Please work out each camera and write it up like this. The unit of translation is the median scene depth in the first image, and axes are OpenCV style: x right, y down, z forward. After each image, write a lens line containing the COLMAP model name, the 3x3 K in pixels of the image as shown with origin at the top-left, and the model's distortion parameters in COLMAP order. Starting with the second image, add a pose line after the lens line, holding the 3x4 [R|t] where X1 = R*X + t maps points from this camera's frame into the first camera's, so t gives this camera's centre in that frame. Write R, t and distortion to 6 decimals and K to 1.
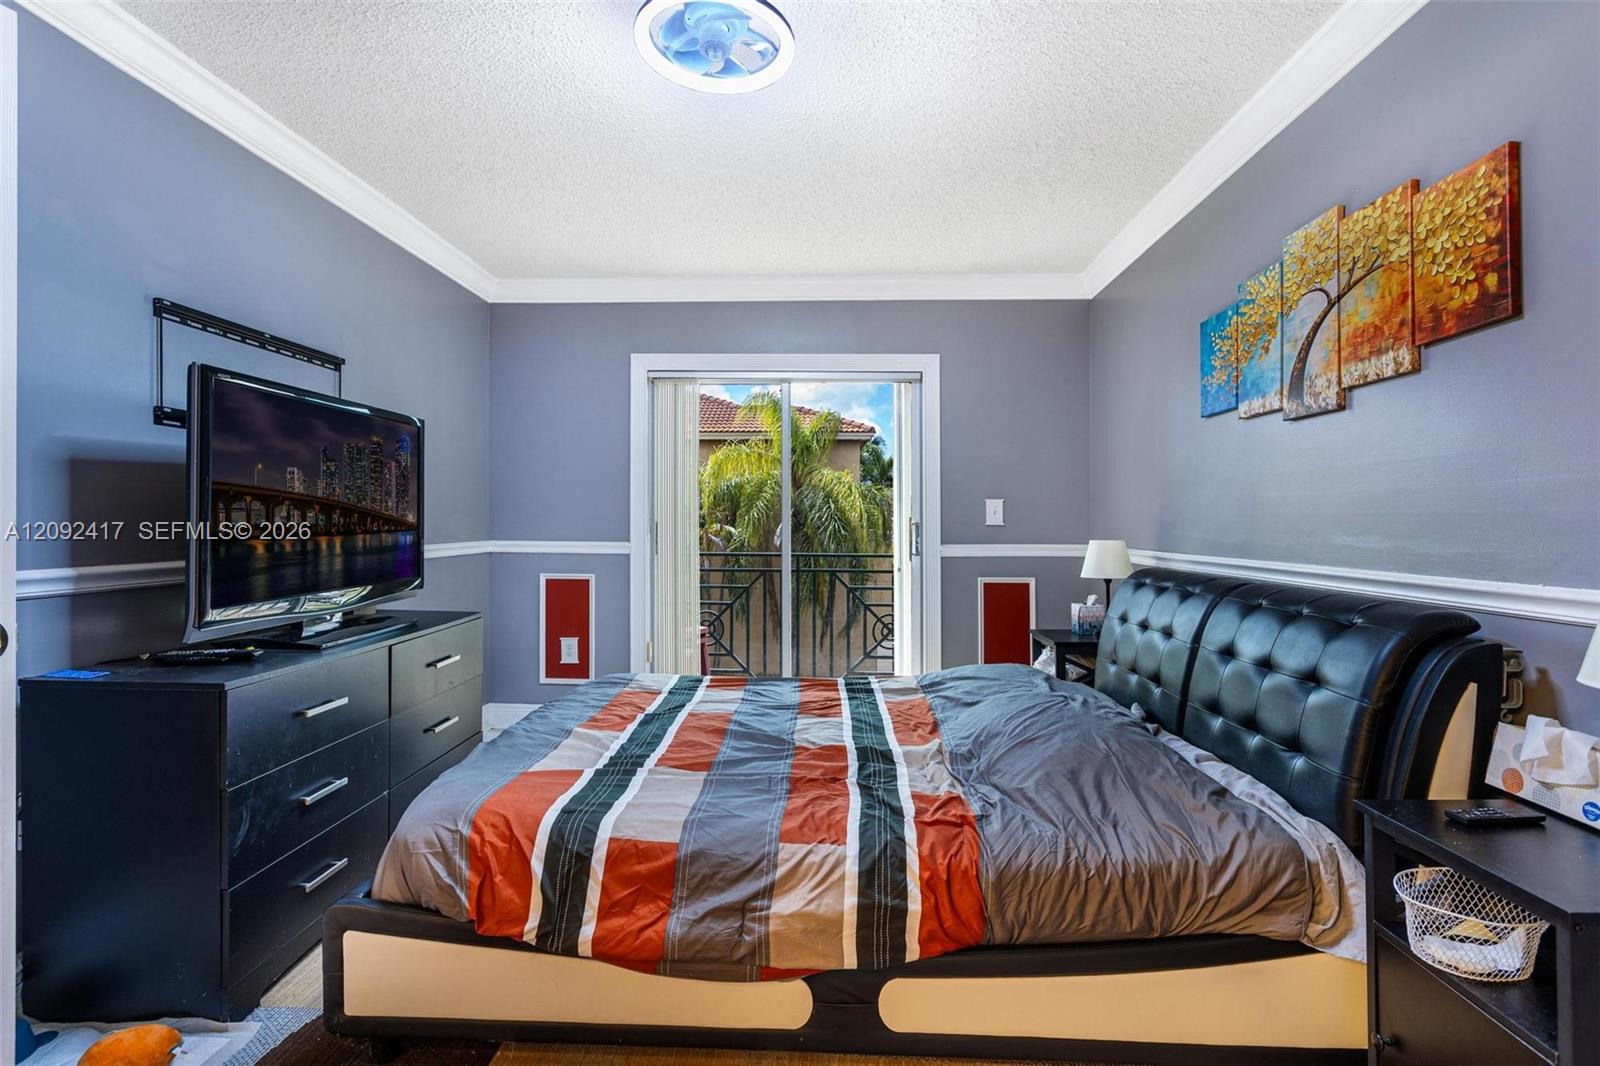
lens RADIAL K [[760.6, 0, 785.9], [0, 760.6, 526.1], [0, 0, 1]] dist [-0.008743, 0.002715]
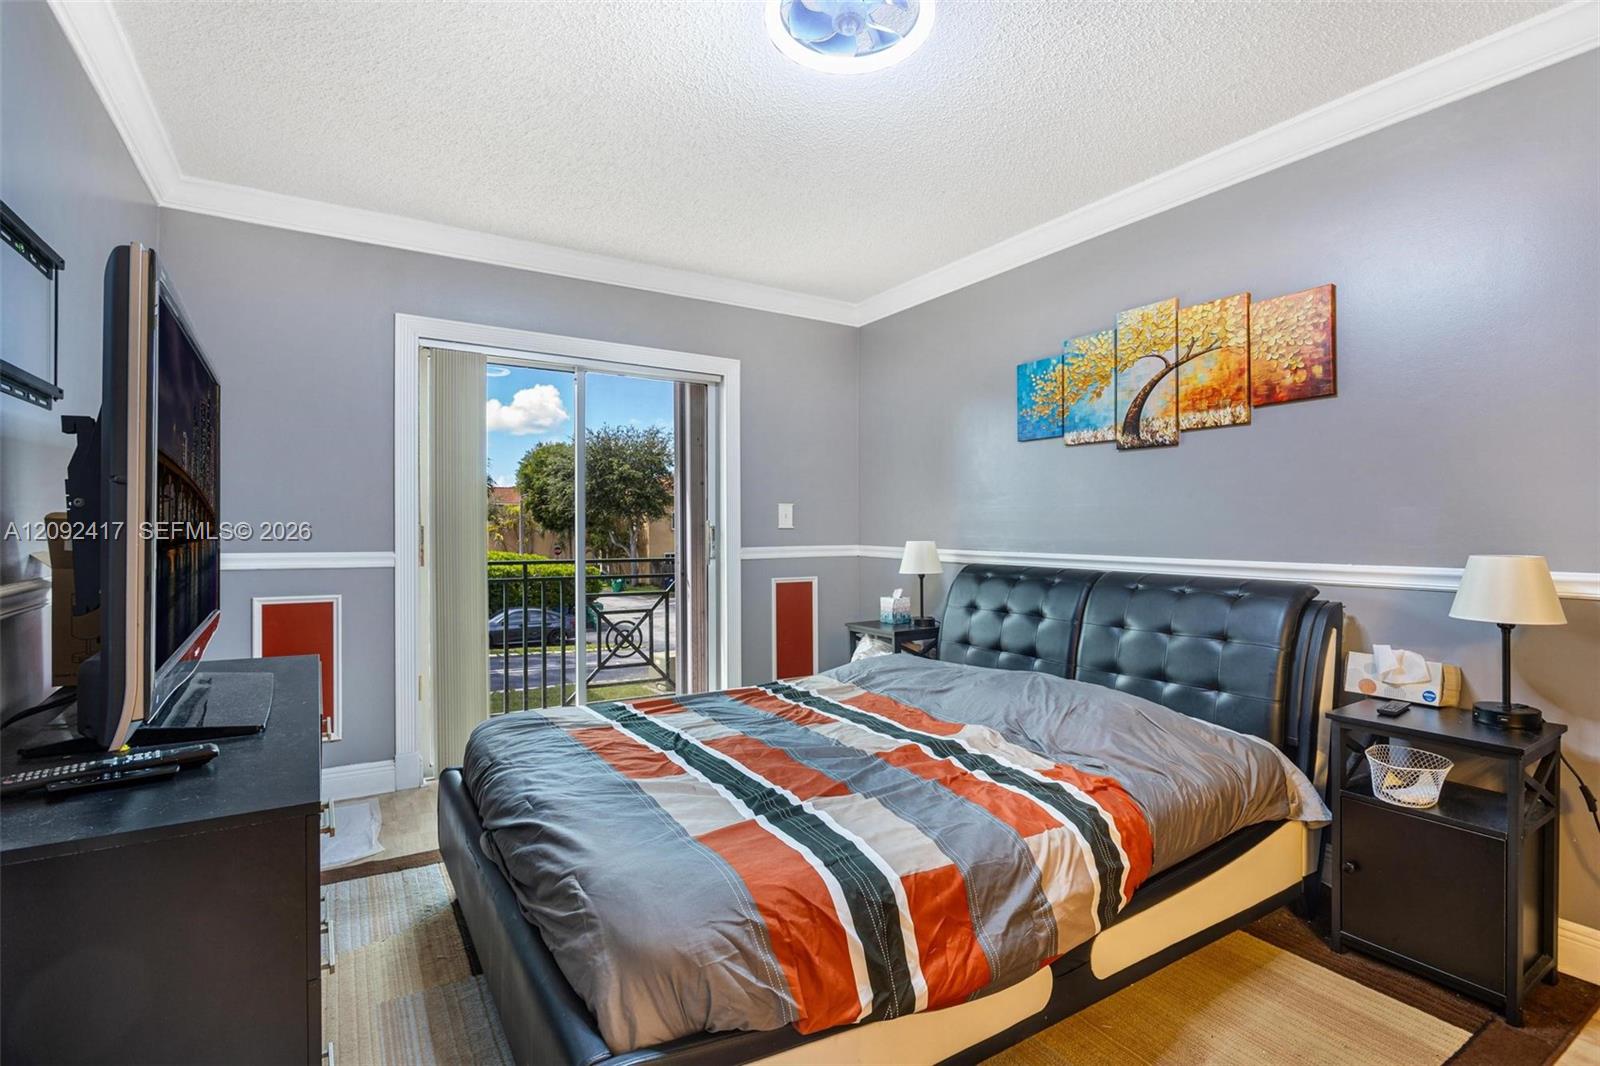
lens RADIAL K [[760.6, 0, 791.5], [0, 760.6, 530.3], [0, 0, 1]] dist [-0.008743, 0.002715]
pose [[0.823890, -0.006197, 0.566716, -0.699018], [0.004870, 0.999981, 0.003856, -0.005384], [-0.566729, -0.000417, 0.823904, 0.271155]]
